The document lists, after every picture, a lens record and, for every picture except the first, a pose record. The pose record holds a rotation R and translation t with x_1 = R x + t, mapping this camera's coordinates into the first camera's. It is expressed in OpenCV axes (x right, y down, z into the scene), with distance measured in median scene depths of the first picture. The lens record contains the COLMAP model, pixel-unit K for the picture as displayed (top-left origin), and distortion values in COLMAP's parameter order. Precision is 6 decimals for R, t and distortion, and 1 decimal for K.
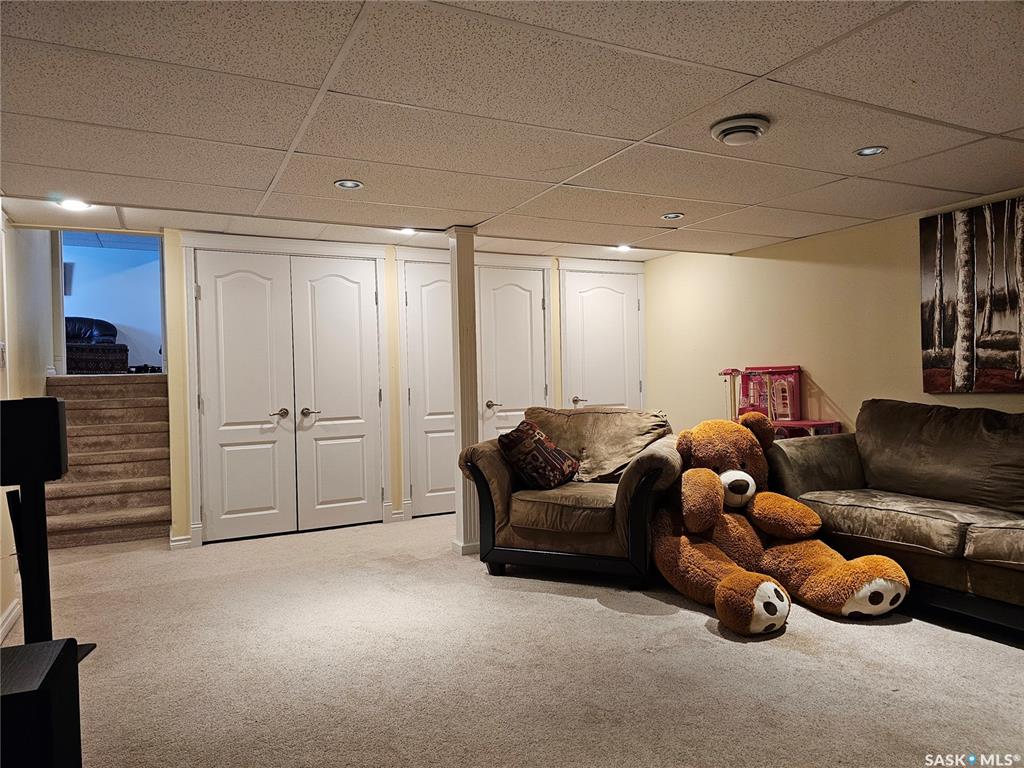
lens RADIAL K [[686.5, 0, 514.1], [0, 686.5, 384.4], [0, 0, 1]] dist [0.056038, -0.052158]
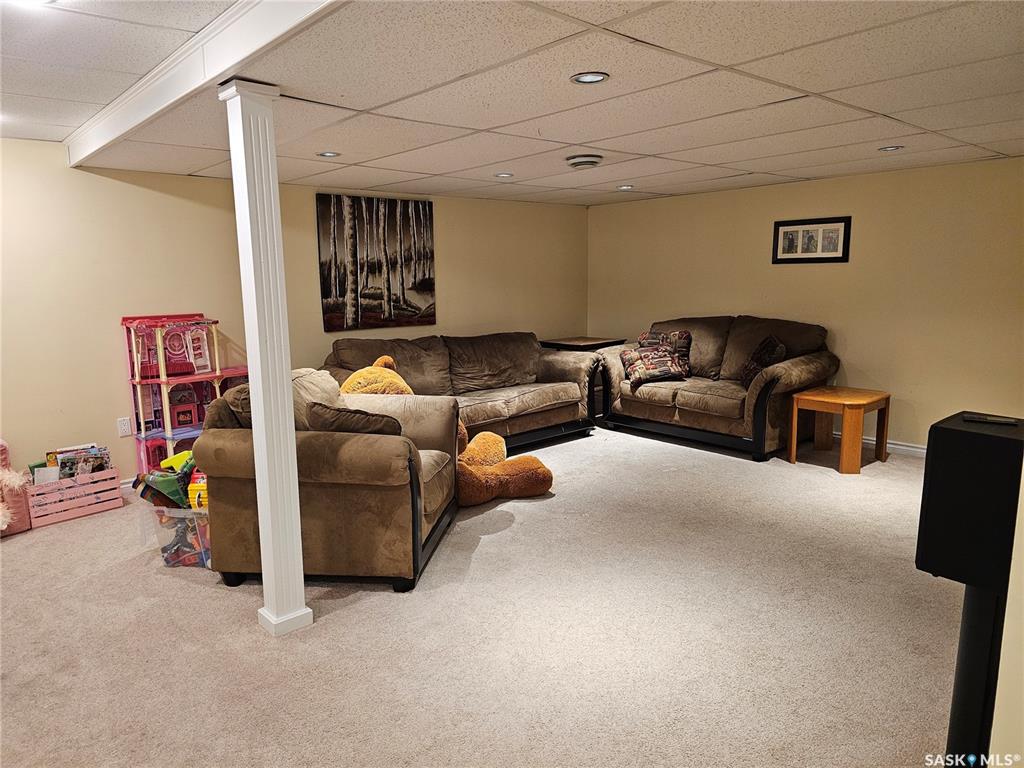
lens RADIAL K [[686.5, 0, 512.8], [0, 686.5, 387.1], [0, 0, 1]] dist [0.056038, -0.052158]
pose [[-0.264322, -0.132077, 0.955348, -0.787015], [0.026930, 0.989181, 0.144206, -0.066524], [-0.964058, 0.063844, -0.257906, 1.063991]]
